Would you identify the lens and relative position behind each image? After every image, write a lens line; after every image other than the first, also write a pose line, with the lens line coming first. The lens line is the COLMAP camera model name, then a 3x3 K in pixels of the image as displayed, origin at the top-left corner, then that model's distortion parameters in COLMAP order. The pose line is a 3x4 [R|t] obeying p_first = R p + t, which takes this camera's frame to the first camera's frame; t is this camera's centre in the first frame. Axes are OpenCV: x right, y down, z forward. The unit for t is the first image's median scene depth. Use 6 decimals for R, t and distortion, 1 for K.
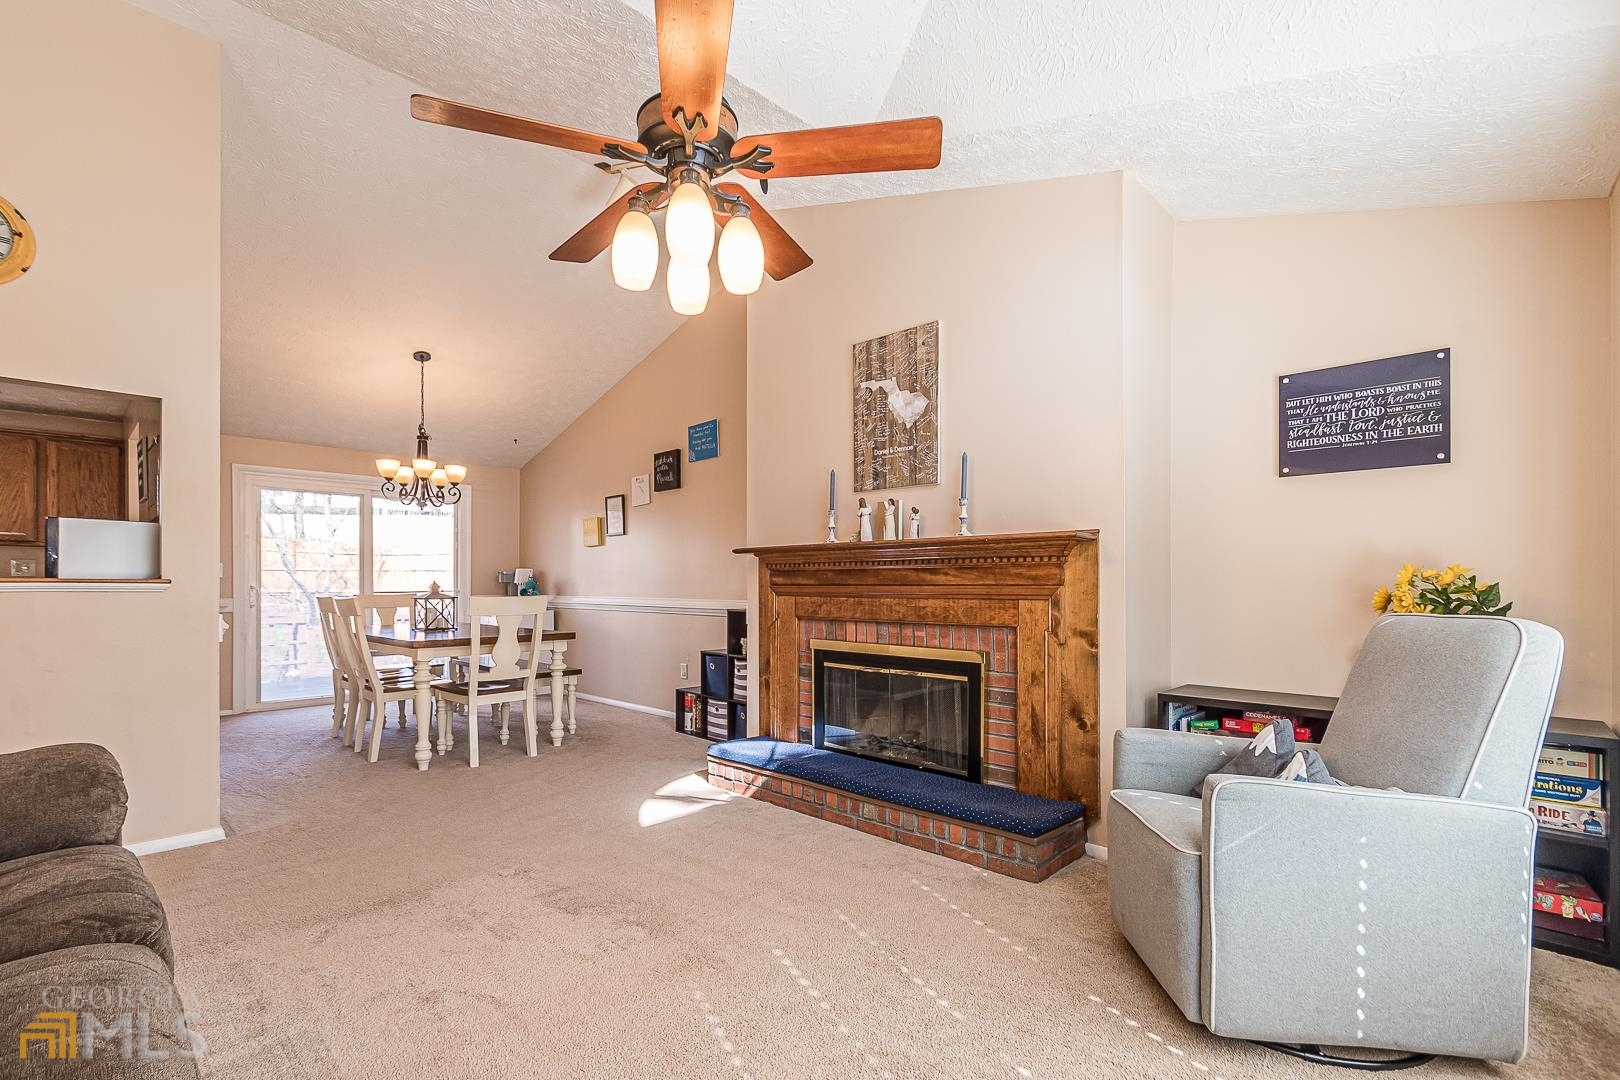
lens RADIAL K [[719.2, 0, 808.0], [0, 719.2, 574.1], [0, 0, 1]] dist [0.001751, -0.000762]
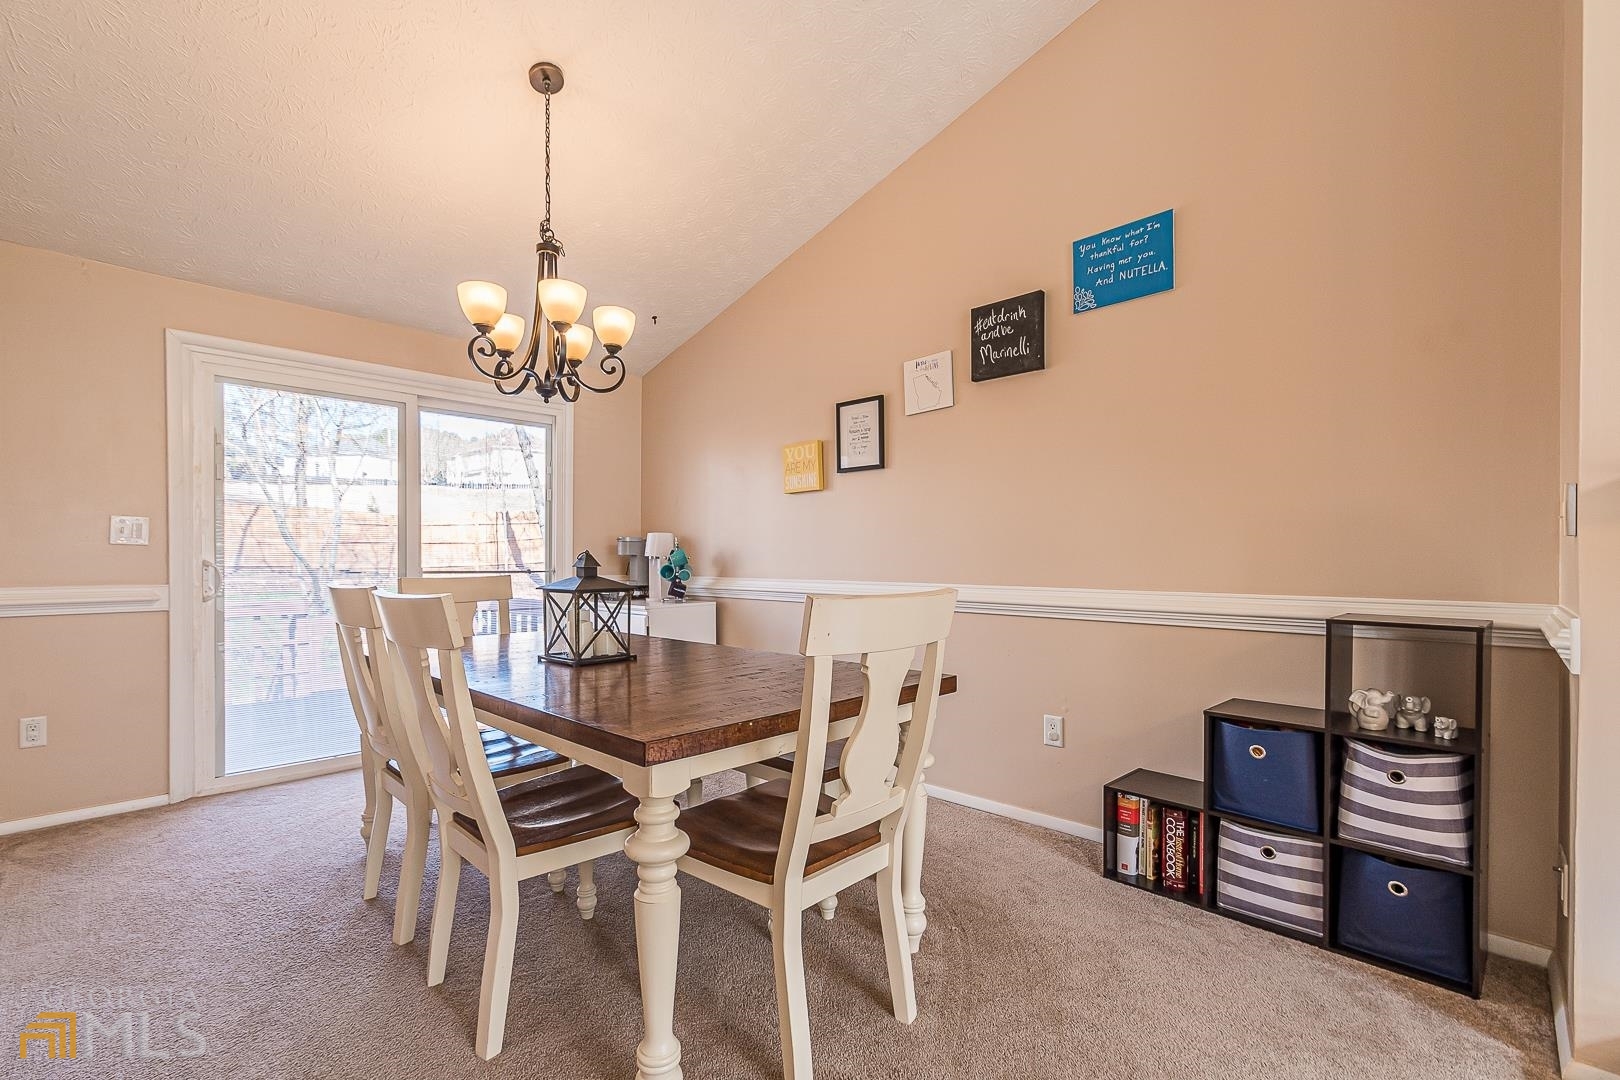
lens RADIAL K [[712.4, 0, 804.6], [0, 712.4, 555.6], [0, 0, 1]] dist [-0.002547, 0.000849]
pose [[0.999998, 0.001872, -0.000937, -0.349527], [-0.001863, 0.999954, 0.009431, 0.007520], [0.000955, -0.009429, 0.999955, 0.504782]]
